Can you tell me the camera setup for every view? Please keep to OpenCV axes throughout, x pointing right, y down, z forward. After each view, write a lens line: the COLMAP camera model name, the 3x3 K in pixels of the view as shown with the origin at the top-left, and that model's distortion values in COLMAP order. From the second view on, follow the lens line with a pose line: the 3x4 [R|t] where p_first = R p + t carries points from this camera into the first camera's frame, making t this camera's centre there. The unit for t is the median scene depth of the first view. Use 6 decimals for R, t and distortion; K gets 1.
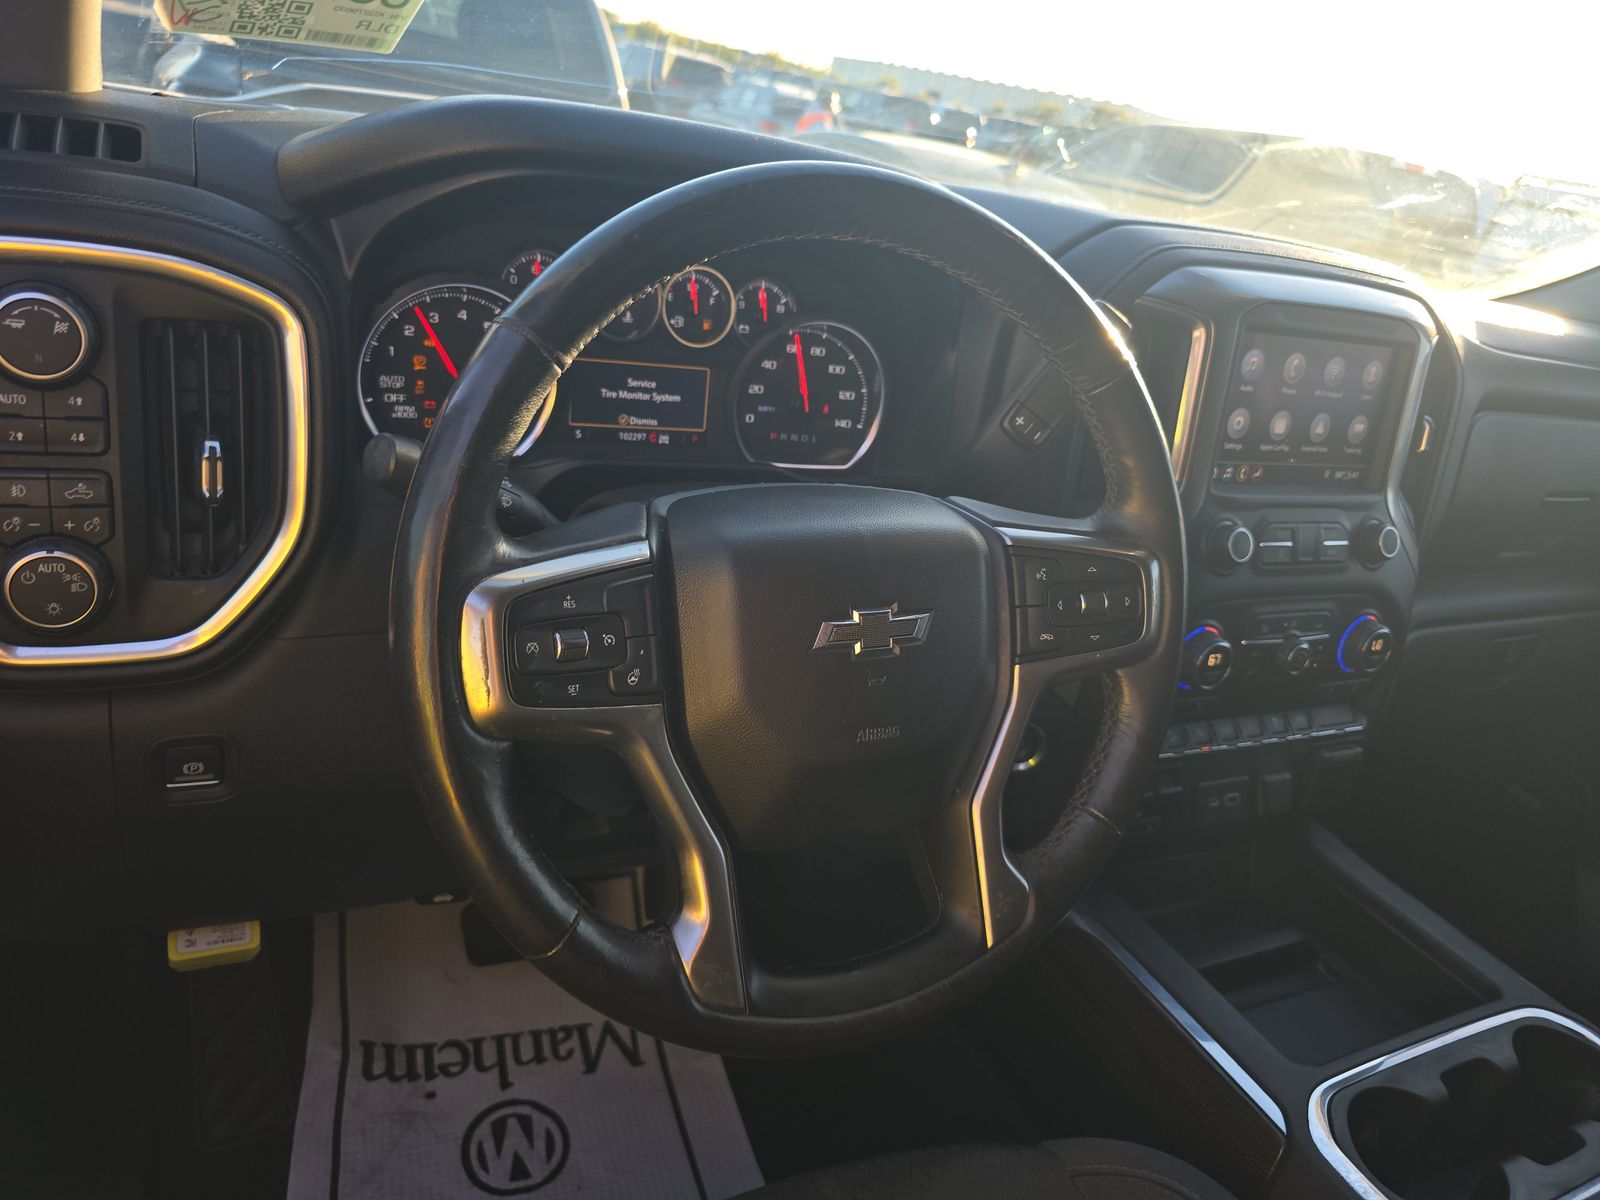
lens RADIAL K [[1076.9, 0, 812.5], [0, 1076.9, 584.9], [0, 0, 1]] dist [0.040665, -0.036269]
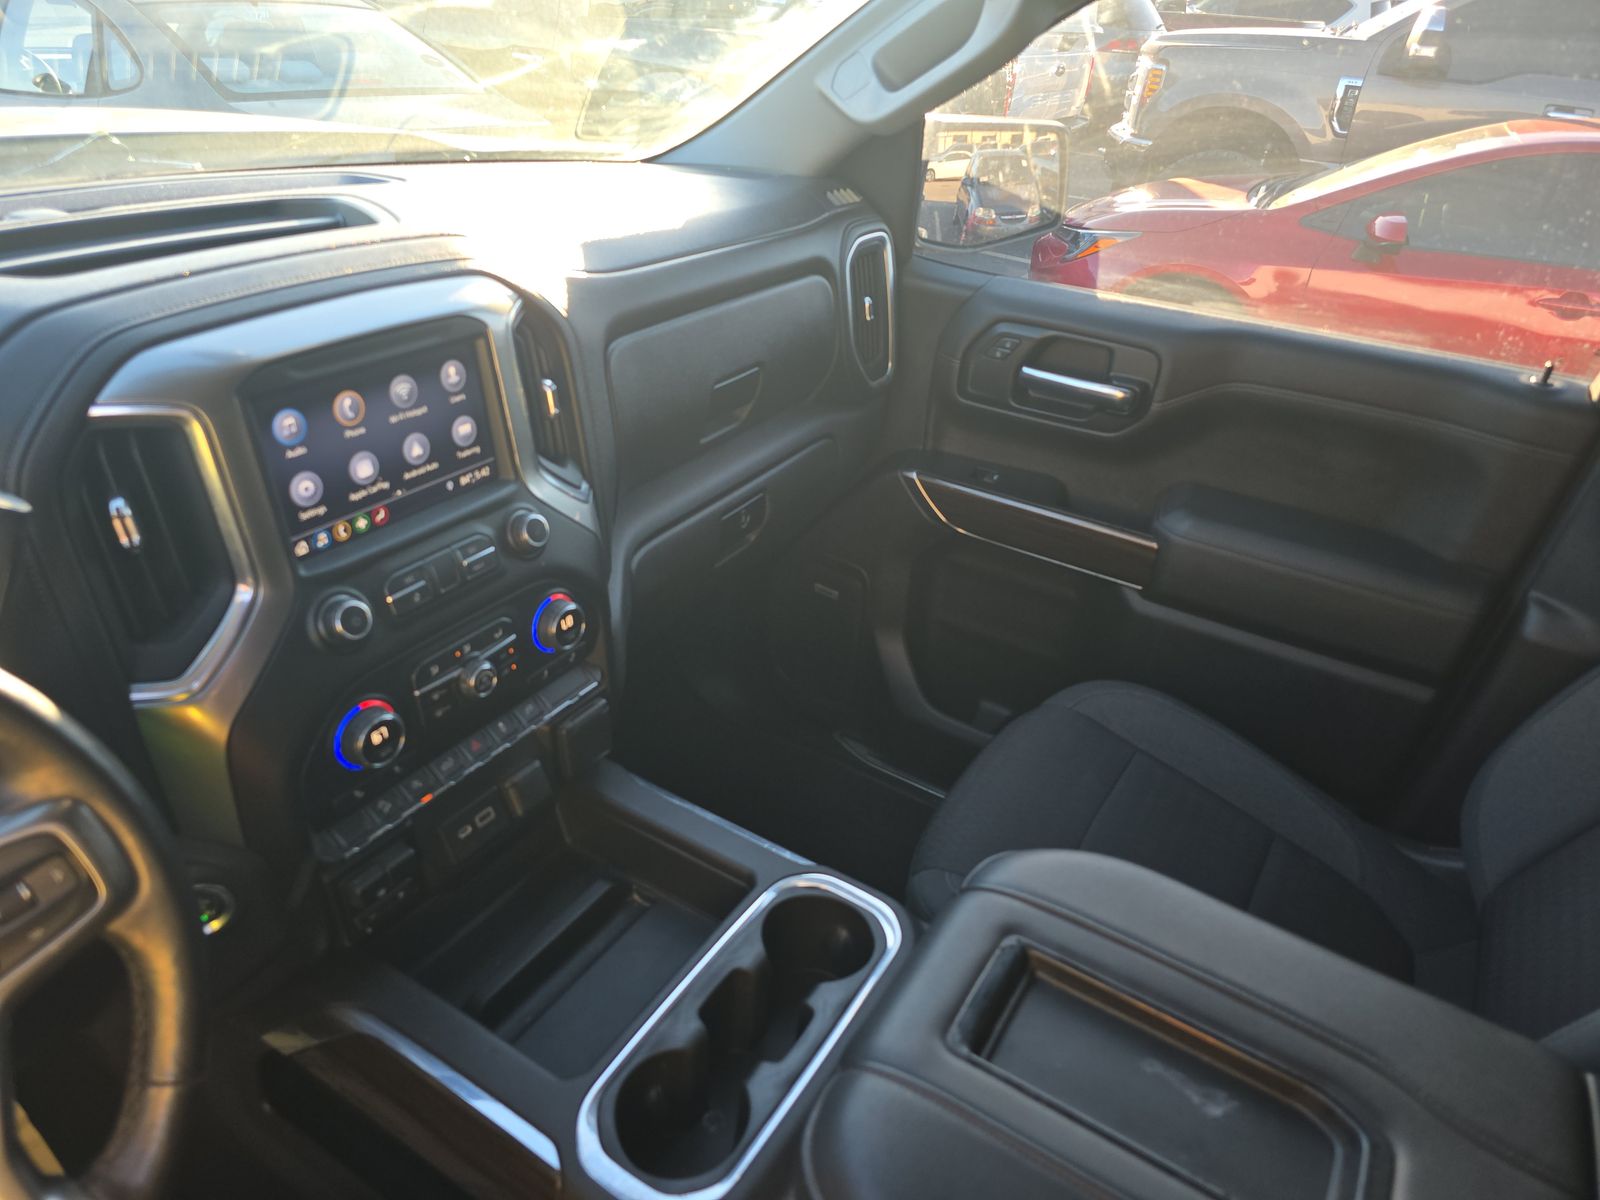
lens RADIAL K [[1076.9, 0, 804.1], [0, 1076.9, 582.9], [0, 0, 1]] dist [0.040665, -0.036269]
pose [[0.845080, -0.357560, 0.397480, 0.326070], [0.280651, 0.929467, 0.239428, -0.161146], [-0.455054, -0.090783, 0.885824, 0.010925]]
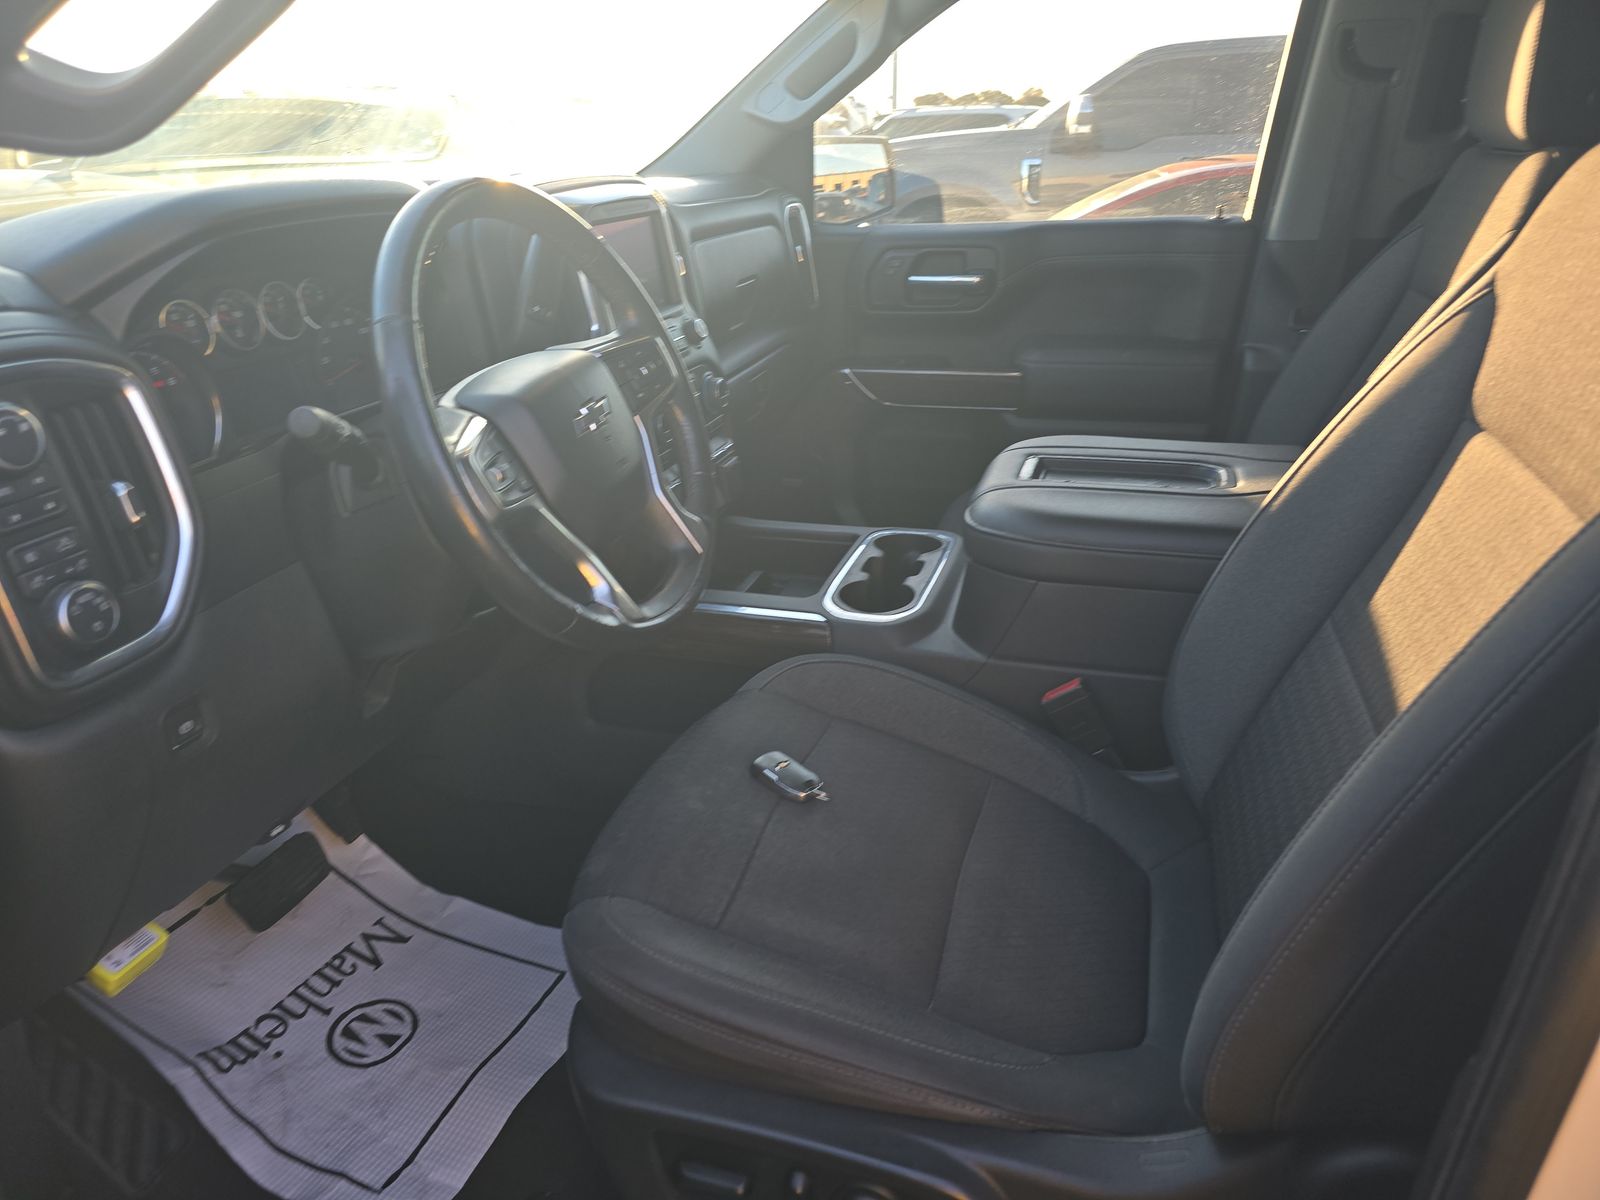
lens RADIAL K [[1076.9, 0, 803.2], [0, 1076.9, 590.5], [0, 0, 1]] dist [0.040665, -0.036269]
pose [[0.675426, -0.455785, 0.579707, -0.508612], [0.423000, 0.883394, 0.201709, 0.047790], [-0.604045, 0.108977, 0.789464, -0.359251]]
